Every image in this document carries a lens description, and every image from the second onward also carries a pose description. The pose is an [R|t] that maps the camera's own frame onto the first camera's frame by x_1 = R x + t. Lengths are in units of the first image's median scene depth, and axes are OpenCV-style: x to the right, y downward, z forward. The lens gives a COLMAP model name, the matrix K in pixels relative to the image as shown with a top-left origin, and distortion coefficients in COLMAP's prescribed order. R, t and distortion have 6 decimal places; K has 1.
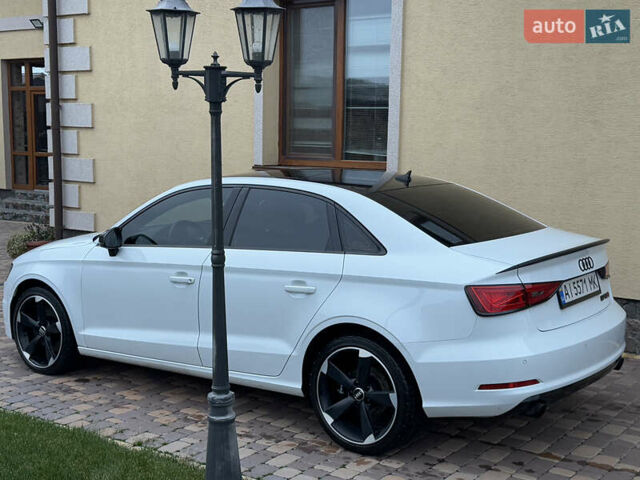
lens RADIAL K [[870.5, 0, 320.0], [0, 870.5, 240.0], [0, 0, 1]] dist [0.140113, -0.087771]
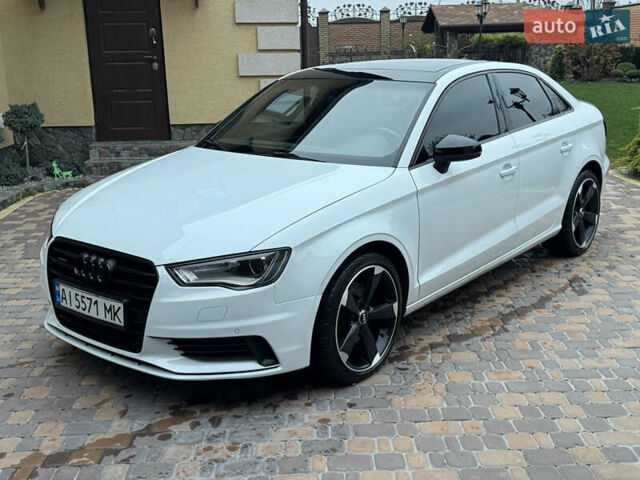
lens RADIAL K [[752.9, 0, 320.0], [0, 752.9, 240.0], [0, 0, 1]] dist [0.196068, -0.403963]
pose [[0.044564, -0.244496, 0.968626, -1.129580], [0.140608, 0.961472, 0.236221, -0.125170], [-0.989062, 0.125669, 0.077225, 1.282803]]
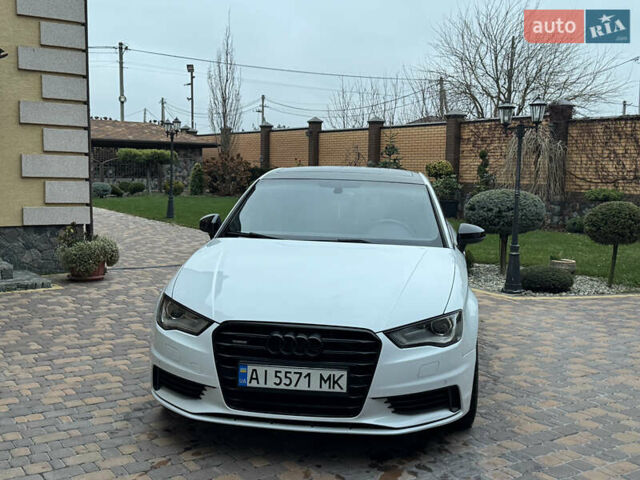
lens RADIAL K [[752.9, 0, 320.0], [0, 752.9, 240.0], [0, 0, 1]] dist [0.196068, -0.403963]
pose [[-0.501354, -0.096218, 0.859876, -1.107486], [0.080966, 0.984220, 0.157339, -0.181347], [-0.861446, 0.148503, -0.485652, 1.887445]]
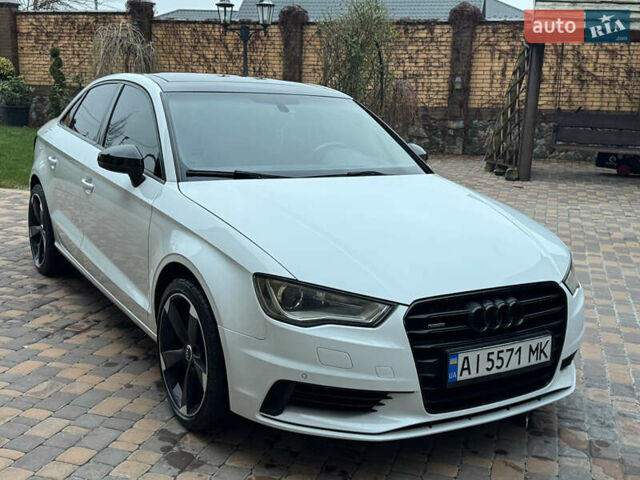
lens RADIAL K [[752.9, 0, 320.0], [0, 752.9, 240.0], [0, 0, 1]] dist [0.196068, -0.403963]
pose [[-0.936216, -0.102797, 0.336055, -0.511987], [0.007947, 0.949824, 0.312683, -0.204196], [-0.351336, 0.295409, -0.888424, 2.118566]]
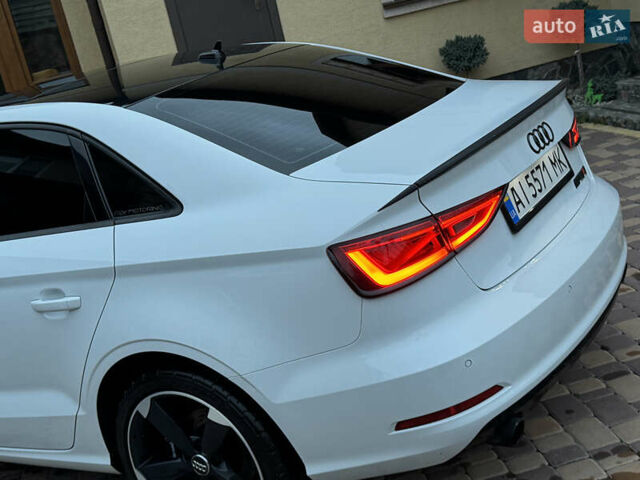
lens RADIAL K [[870.5, 0, 320.0], [0, 870.5, 240.0], [0, 0, 1]] dist [0.140113, -0.087771]
pose [[0.969601, -0.243161, 0.027336, 0.134085], [0.236670, 0.960312, 0.147605, -0.025348], [-0.062143, -0.136648, 0.988669, 0.444780]]
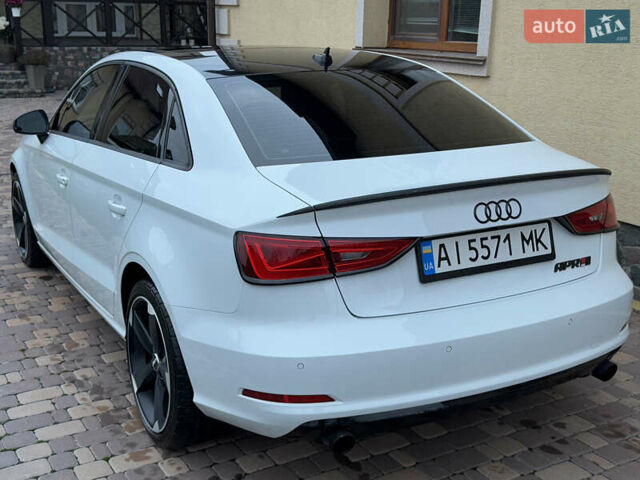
lens RADIAL K [[794.4, 0, 320.0], [0, 794.4, 240.0], [0, 0, 1]] dist [0.112222, -0.024428]
pose [[0.915179, 0.110196, -0.387692, 0.397250], [-0.054992, 0.987043, 0.150740, -0.027372], [0.399279, -0.116634, 0.909380, 0.455710]]
